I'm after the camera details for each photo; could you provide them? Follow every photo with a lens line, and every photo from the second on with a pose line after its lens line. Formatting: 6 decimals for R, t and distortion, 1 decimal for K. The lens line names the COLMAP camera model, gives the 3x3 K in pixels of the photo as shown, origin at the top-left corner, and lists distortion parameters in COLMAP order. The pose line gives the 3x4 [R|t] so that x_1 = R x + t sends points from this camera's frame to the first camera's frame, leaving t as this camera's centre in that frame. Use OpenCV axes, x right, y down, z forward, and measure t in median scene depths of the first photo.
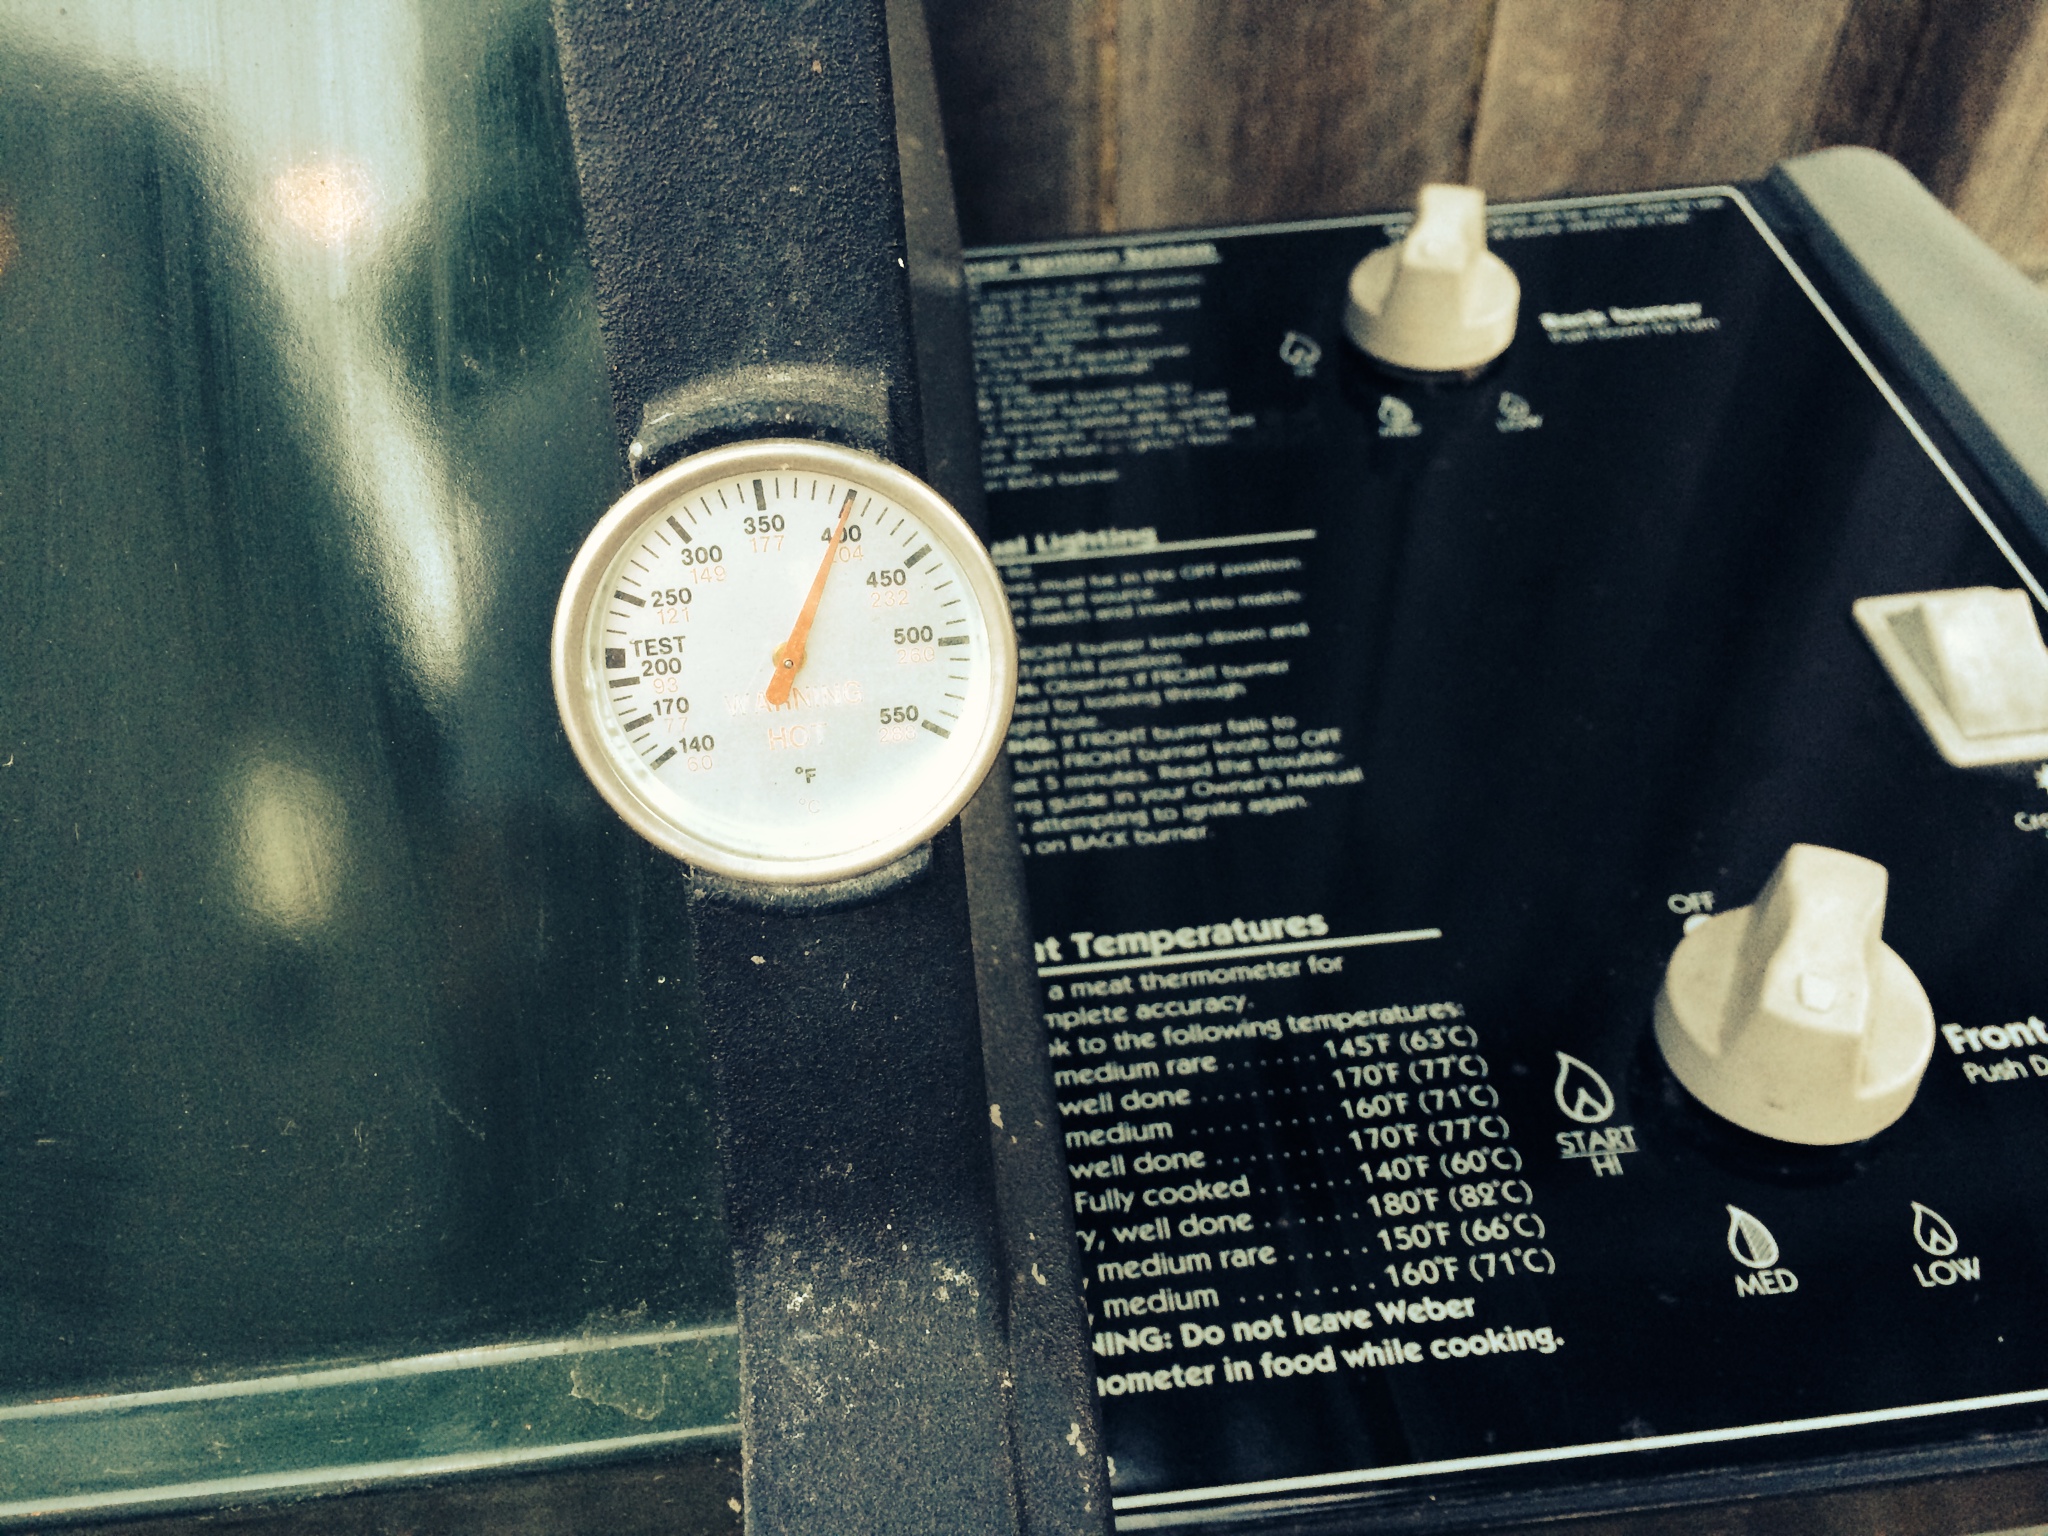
lens RADIAL K [[1806.2, 0, 1029.4], [0, 1806.2, 754.1], [0, 0, 1]] dist [0.068215, -0.093718]
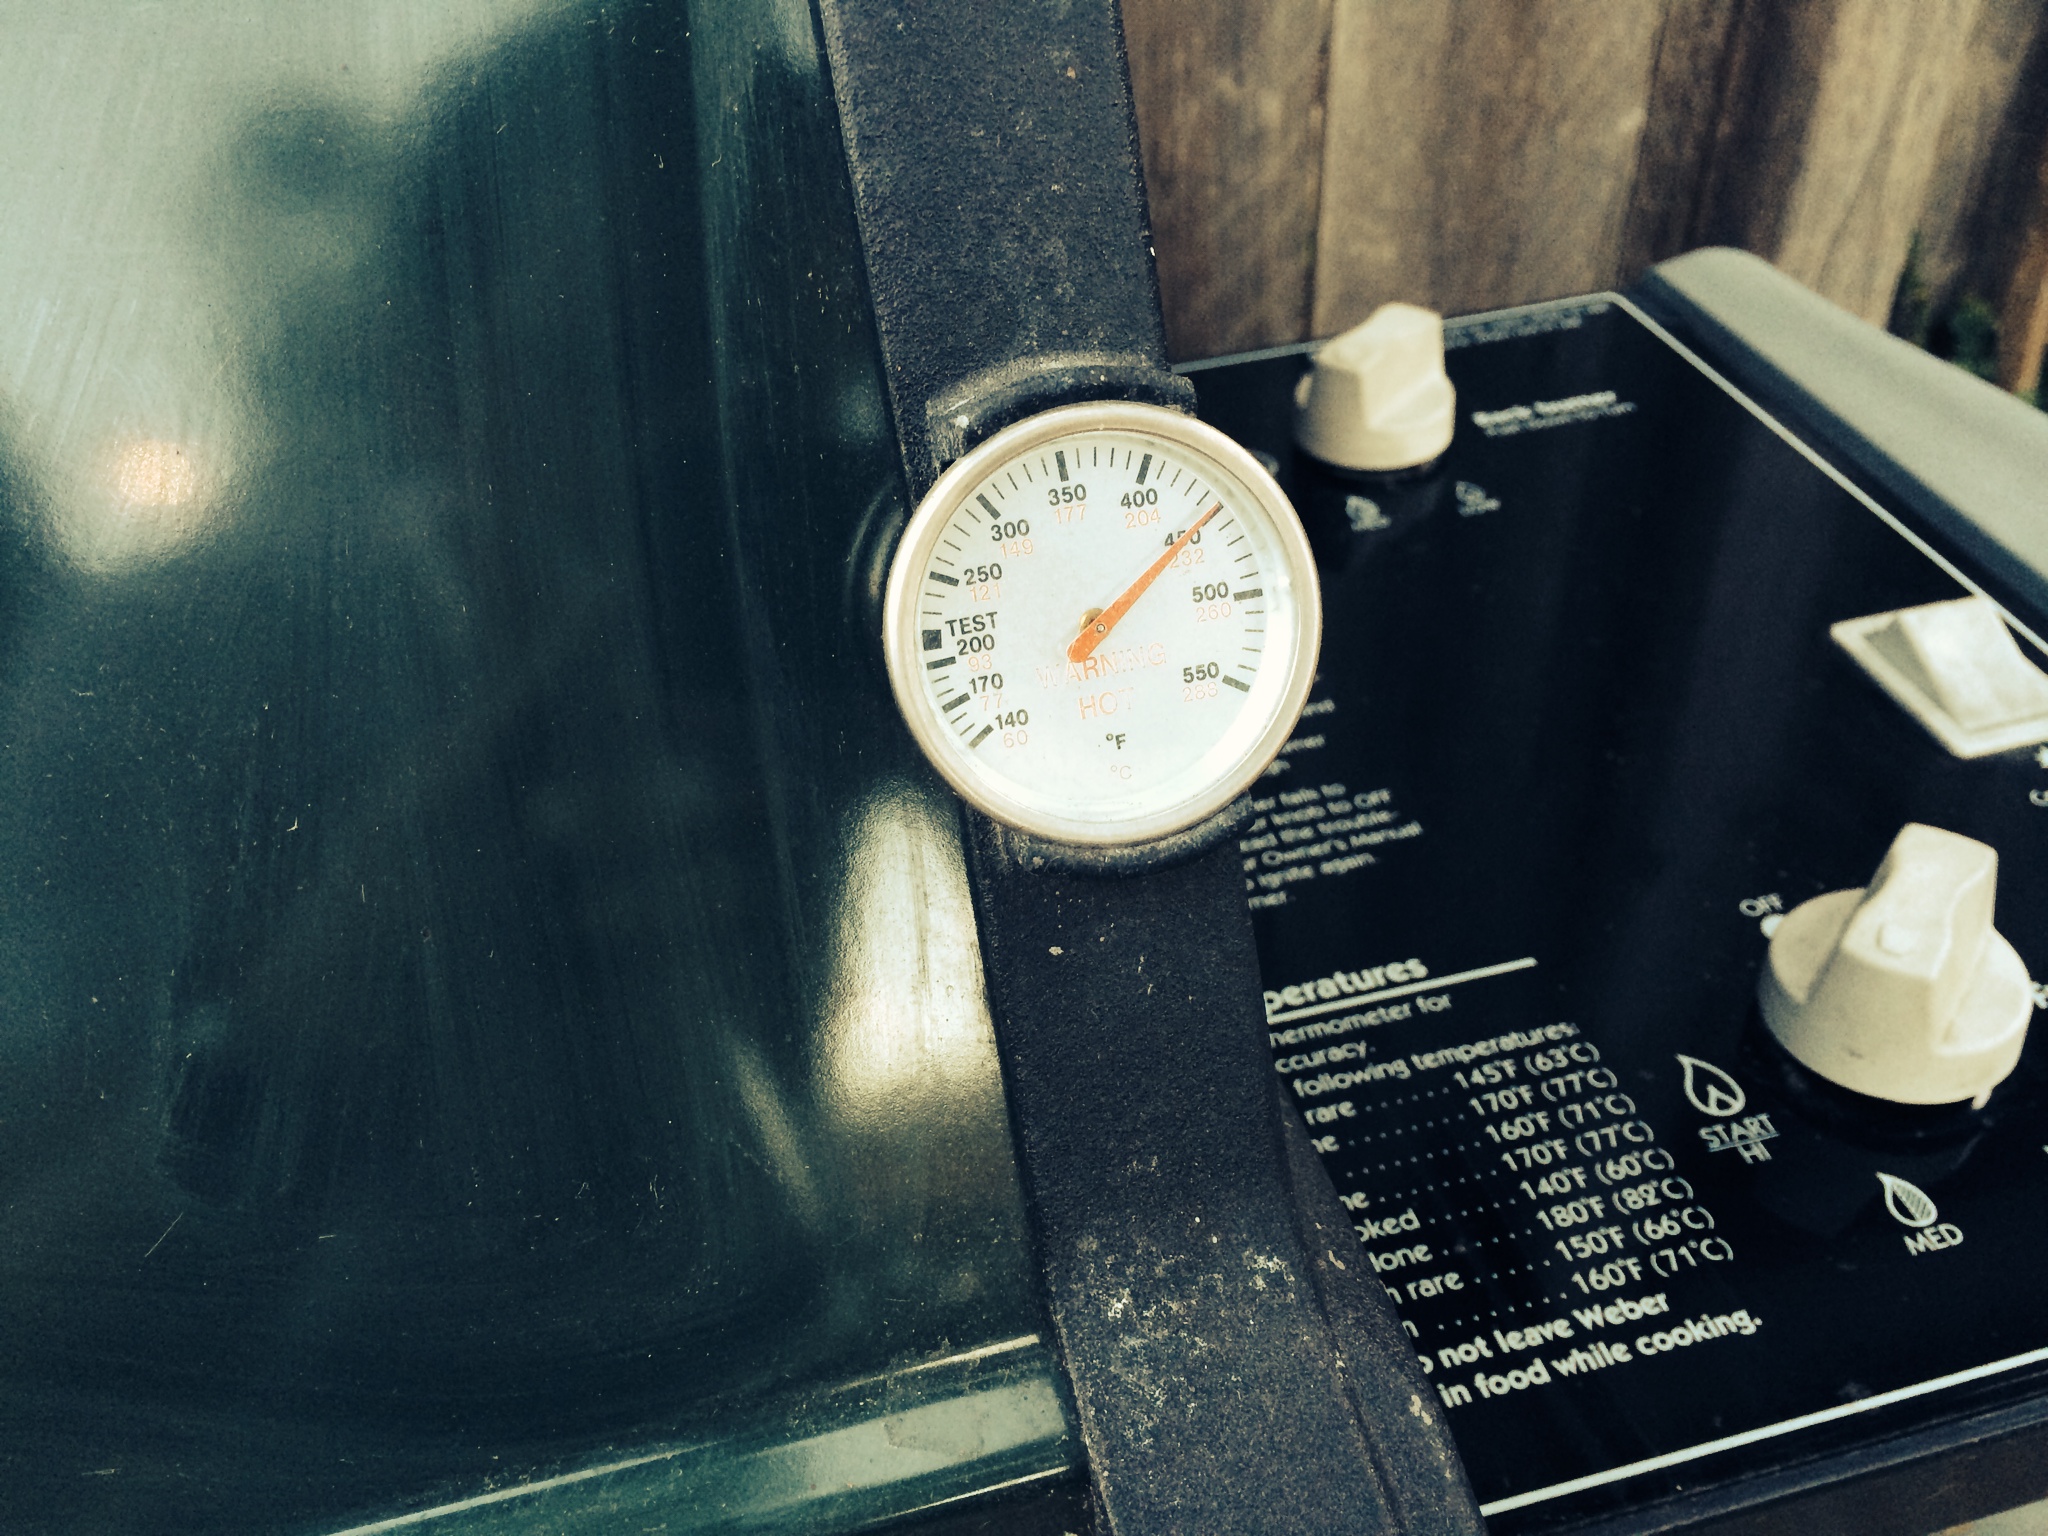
lens RADIAL K [[1806.2, 0, 1006.2], [0, 1806.2, 765.5], [0, 0, 1]] dist [0.068215, -0.093718]
pose [[0.989066, -0.103766, 0.104788, -0.185870], [0.116263, 0.985797, -0.121190, 0.089529], [-0.090724, 0.132048, 0.987083, 0.000965]]
